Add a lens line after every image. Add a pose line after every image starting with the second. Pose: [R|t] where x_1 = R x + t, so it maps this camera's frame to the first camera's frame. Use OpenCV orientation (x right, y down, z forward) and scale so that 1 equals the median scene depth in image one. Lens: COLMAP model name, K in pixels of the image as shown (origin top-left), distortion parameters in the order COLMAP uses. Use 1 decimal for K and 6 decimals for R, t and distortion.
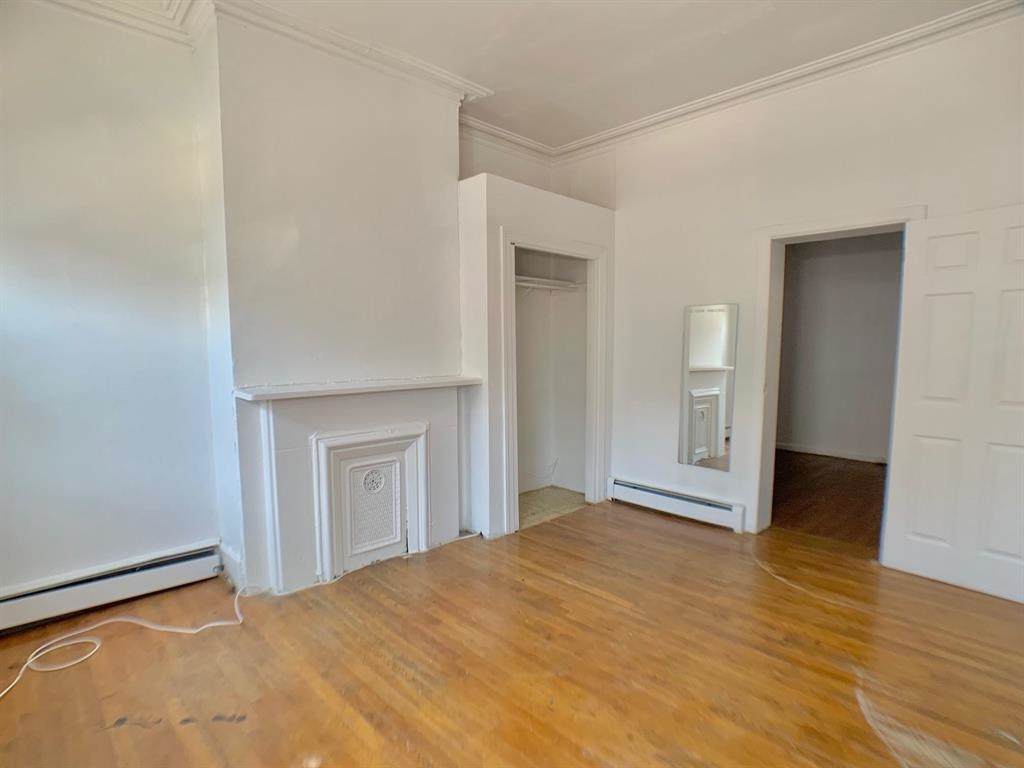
lens RADIAL K [[541.1, 0, 511.7], [0, 541.1, 391.5], [0, 0, 1]] dist [-0.037196, 0.005448]
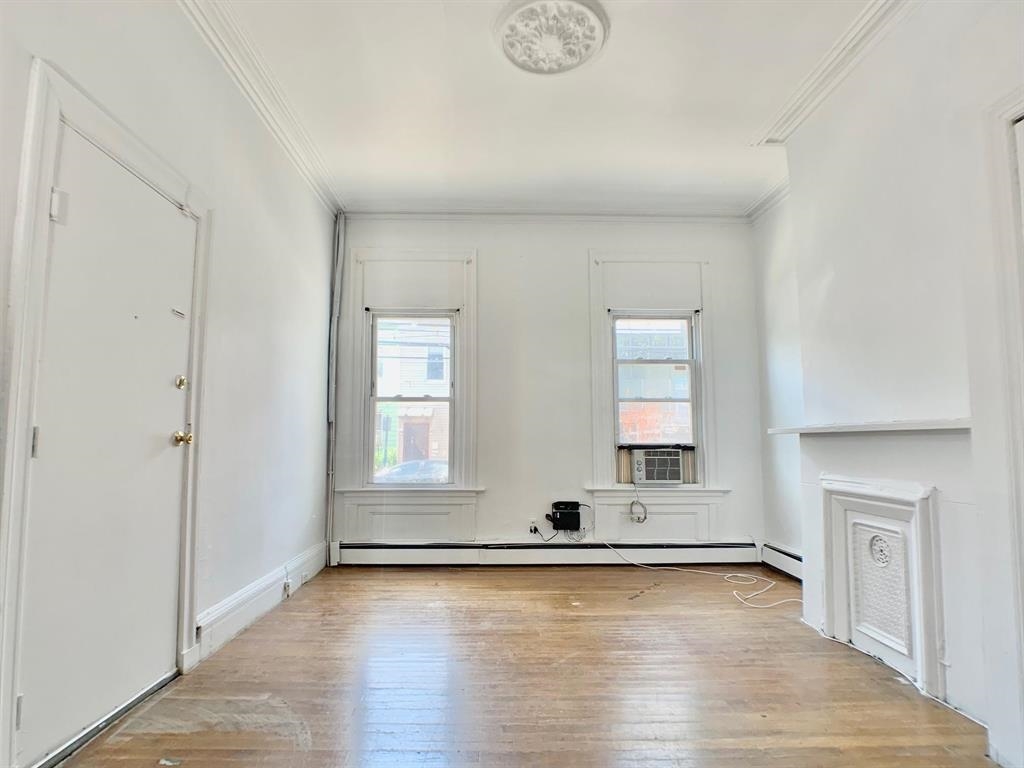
lens RADIAL K [[541.1, 0, 505.7], [0, 541.1, 378.8], [0, 0, 1]] dist [-0.037196, 0.005448]
pose [[-0.675366, -0.080560, -0.733069, 0.686252], [-0.074523, 0.996383, -0.040840, -0.007981], [0.733707, 0.027049, -0.678927, 1.118111]]
